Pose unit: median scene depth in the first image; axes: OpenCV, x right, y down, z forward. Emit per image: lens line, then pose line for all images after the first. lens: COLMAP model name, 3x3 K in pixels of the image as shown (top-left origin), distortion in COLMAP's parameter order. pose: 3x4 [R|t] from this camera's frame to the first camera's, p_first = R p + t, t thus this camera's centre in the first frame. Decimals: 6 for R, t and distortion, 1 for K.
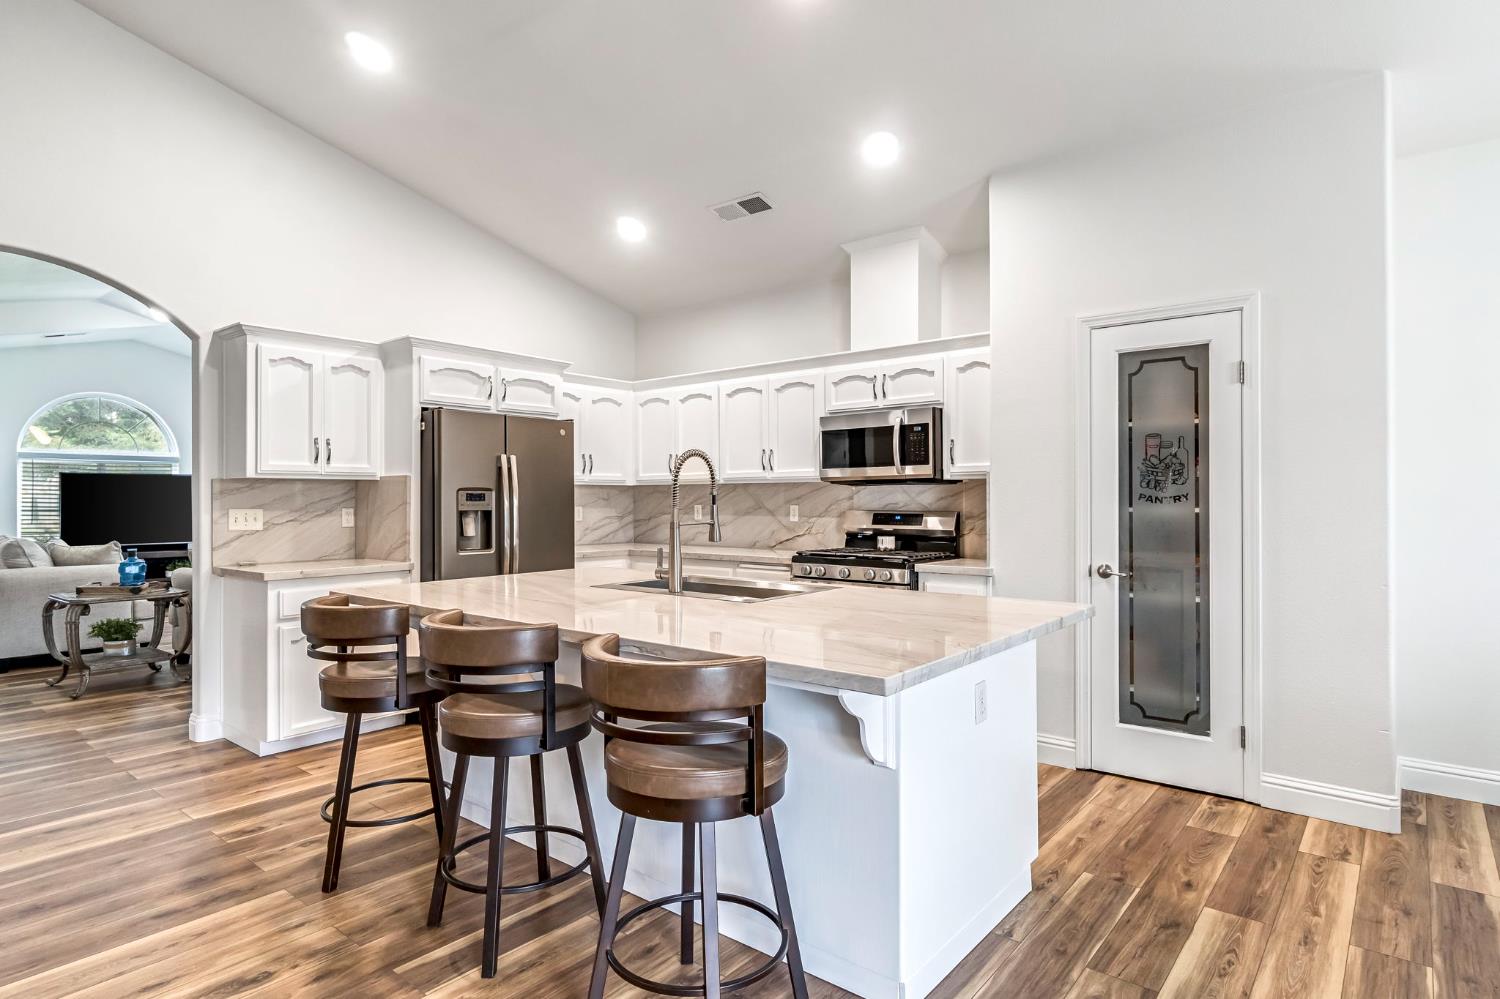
lens RADIAL K [[806.4, 0, 755.5], [0, 806.4, 503.5], [0, 0, 1]] dist [0.002127, 0.000454]
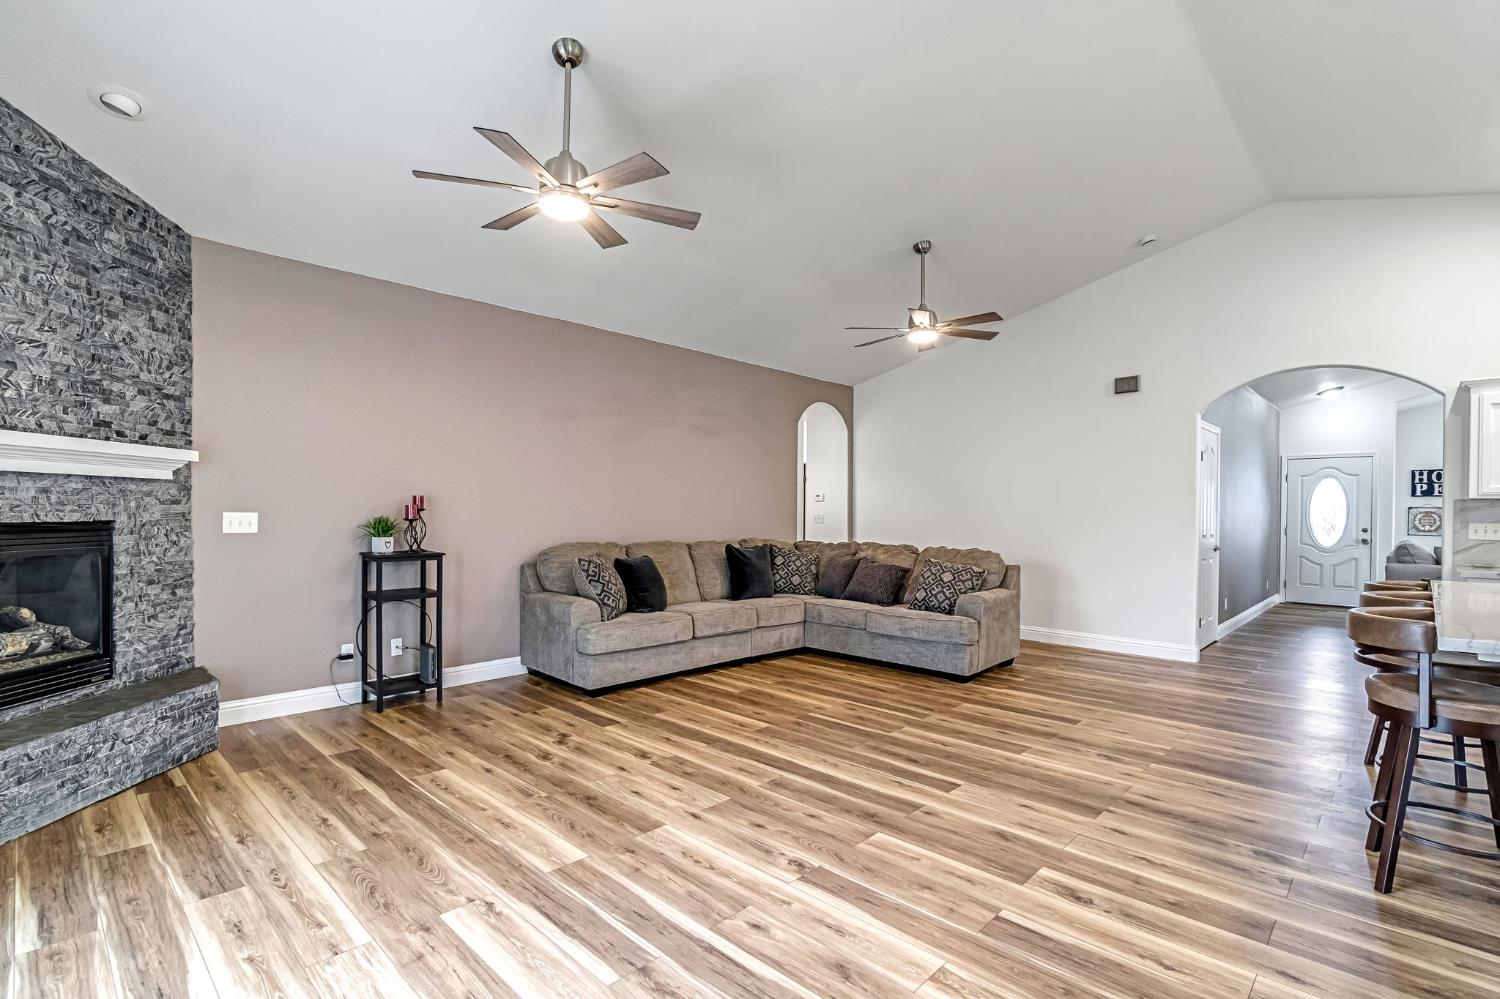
lens RADIAL K [[688.7, 0, 753.1], [0, 688.7, 518.4], [0, 0, 1]] dist [-0.010922, -0.000704]
pose [[-0.088795, 0.006231, -0.996030, 0.527649], [-0.008079, 0.999943, 0.006976, 0.001312], [0.996017, 0.008667, -0.088740, -0.048580]]
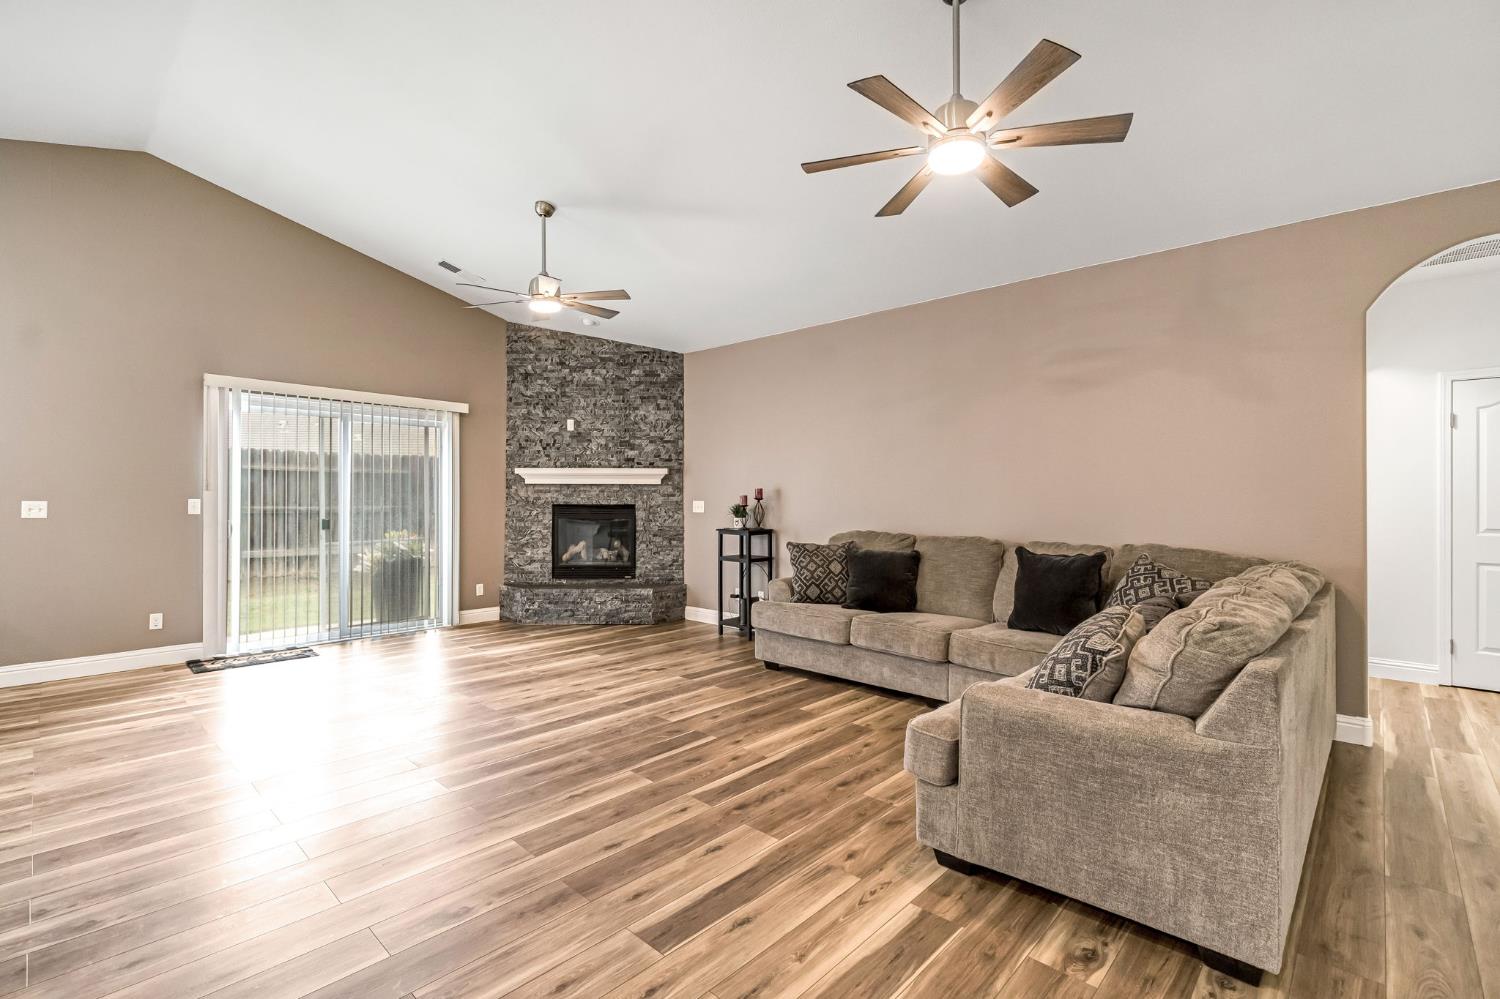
lens RADIAL K [[647.7, 0, 732.0], [0, 647.7, 495.9], [0, 0, 1]] dist [0.005087, -0.000074]
pose [[-0.998273, -0.008015, 0.058202, -0.480236], [-0.008220, 0.999961, -0.003289, -0.002339], [-0.058173, -0.003761, -0.998299, 0.697684]]
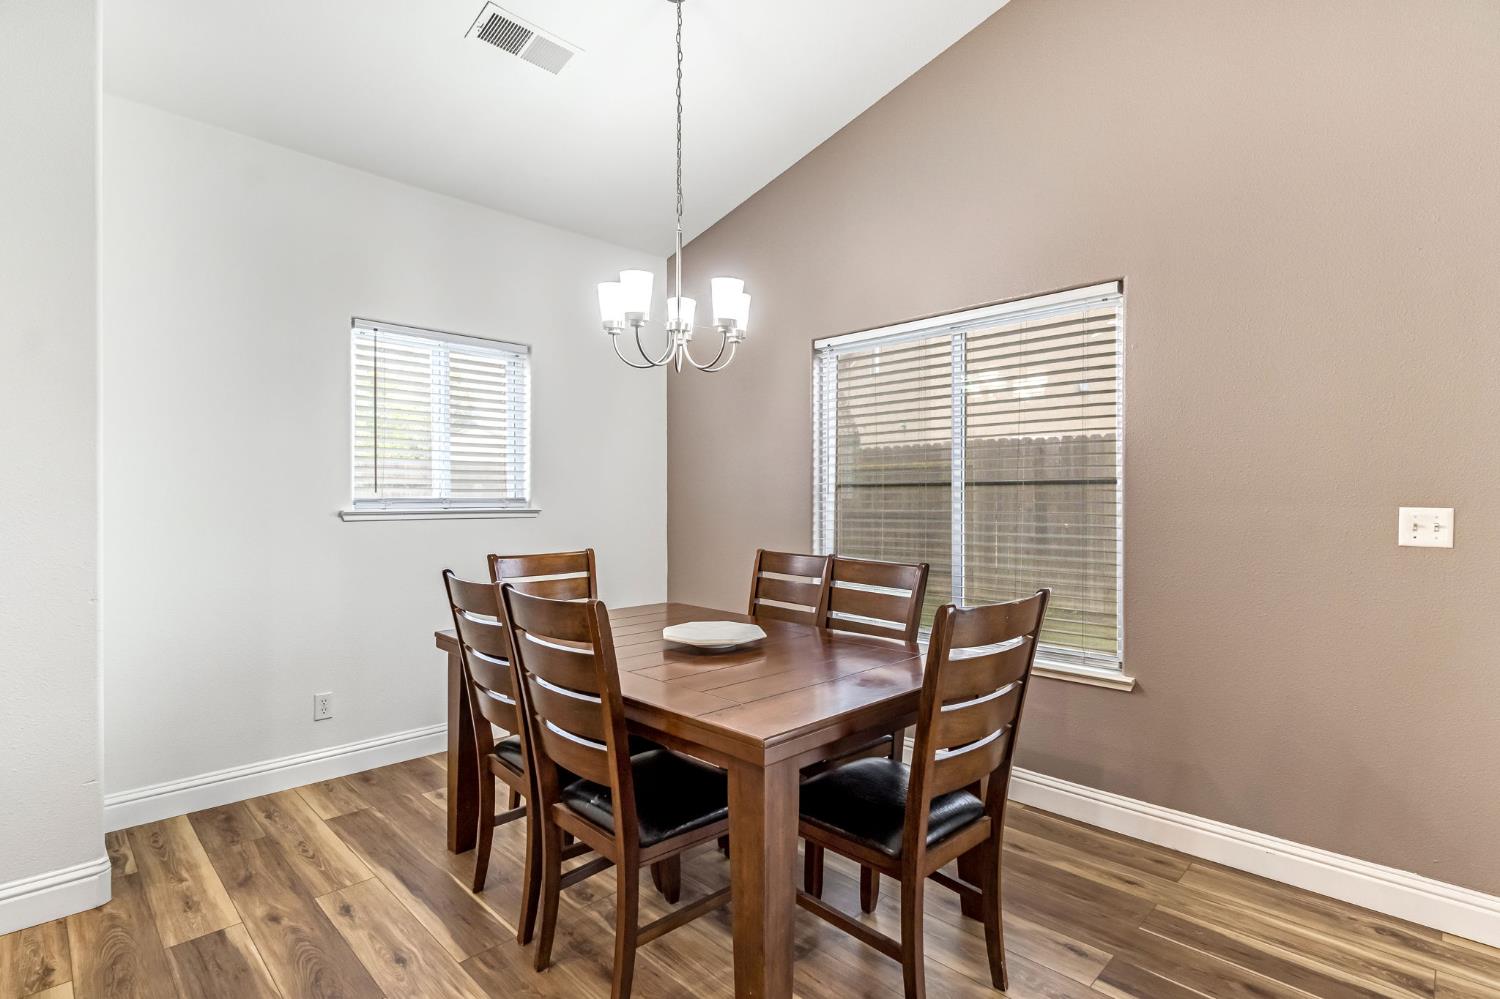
lens RADIAL K [[729.3, 0, 760.0], [0, 729.3, 501.0], [0, 0, 1]] dist [-0.004303, 0.002925]
pose [[0.095585, -0.000157, 0.995421, 0.086506], [0.003664, 0.999993, -0.000194, 0.004582], [-0.995415, 0.003665, 0.095585, 0.187473]]
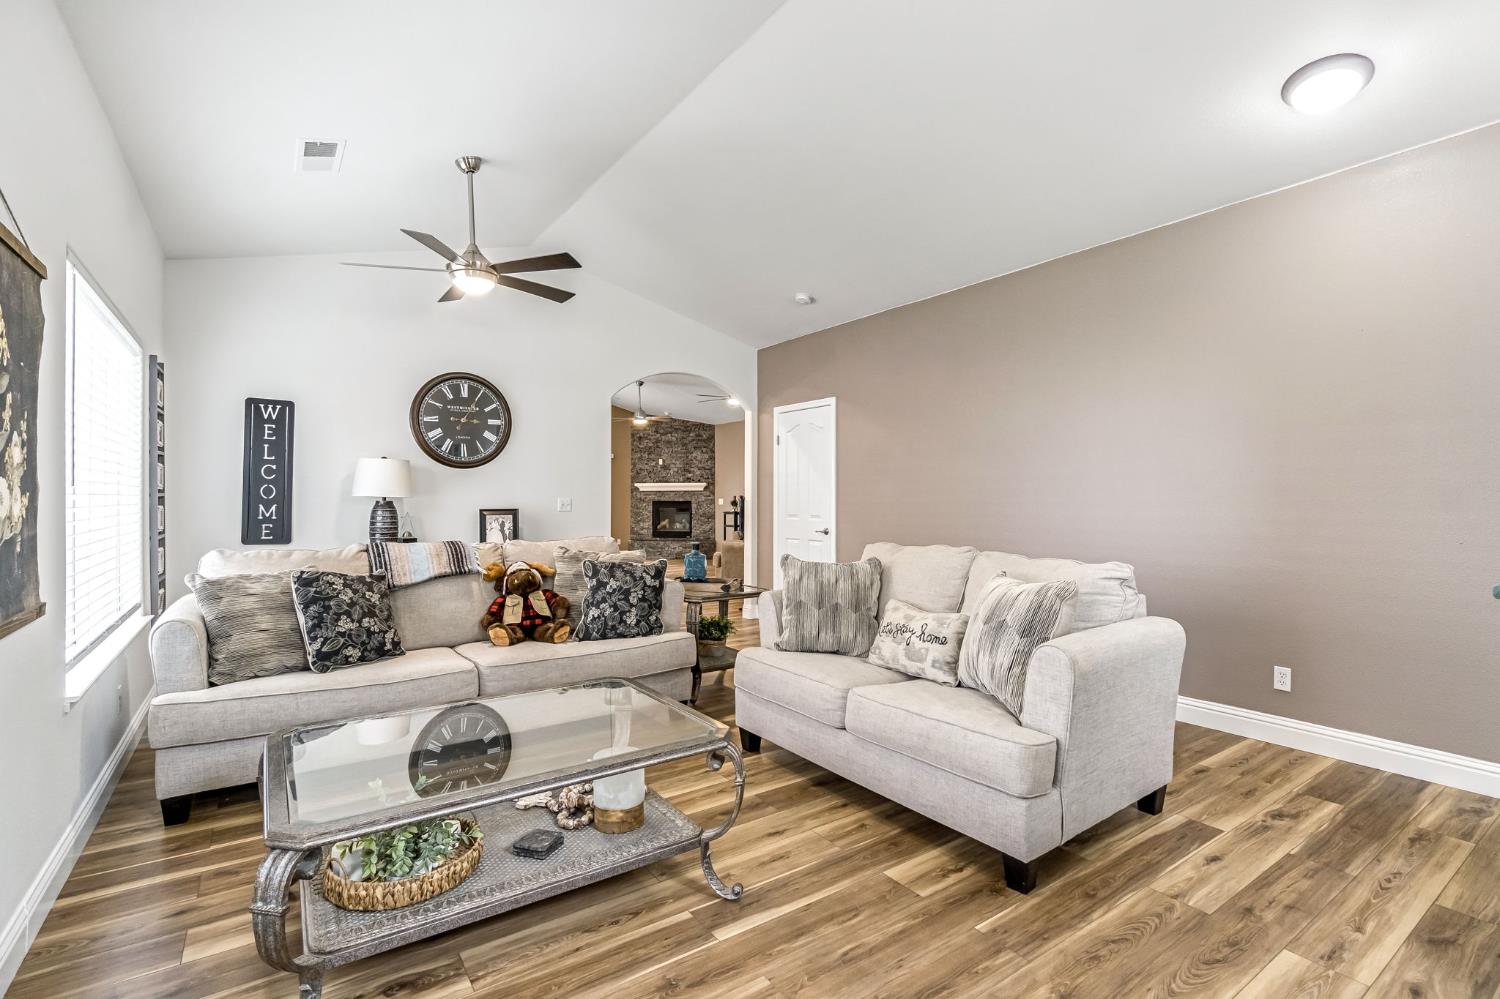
lens RADIAL K [[688.7, 0, 749.1], [0, 688.7, 499.5], [0, 0, 1]] dist [-0.010922, -0.000704]
pose [[-0.962503, -0.002385, 0.271261, -1.315282], [-0.002129, 0.999997, 0.001239, 0.004172], [-0.271263, 0.000615, -0.962505, 2.258394]]
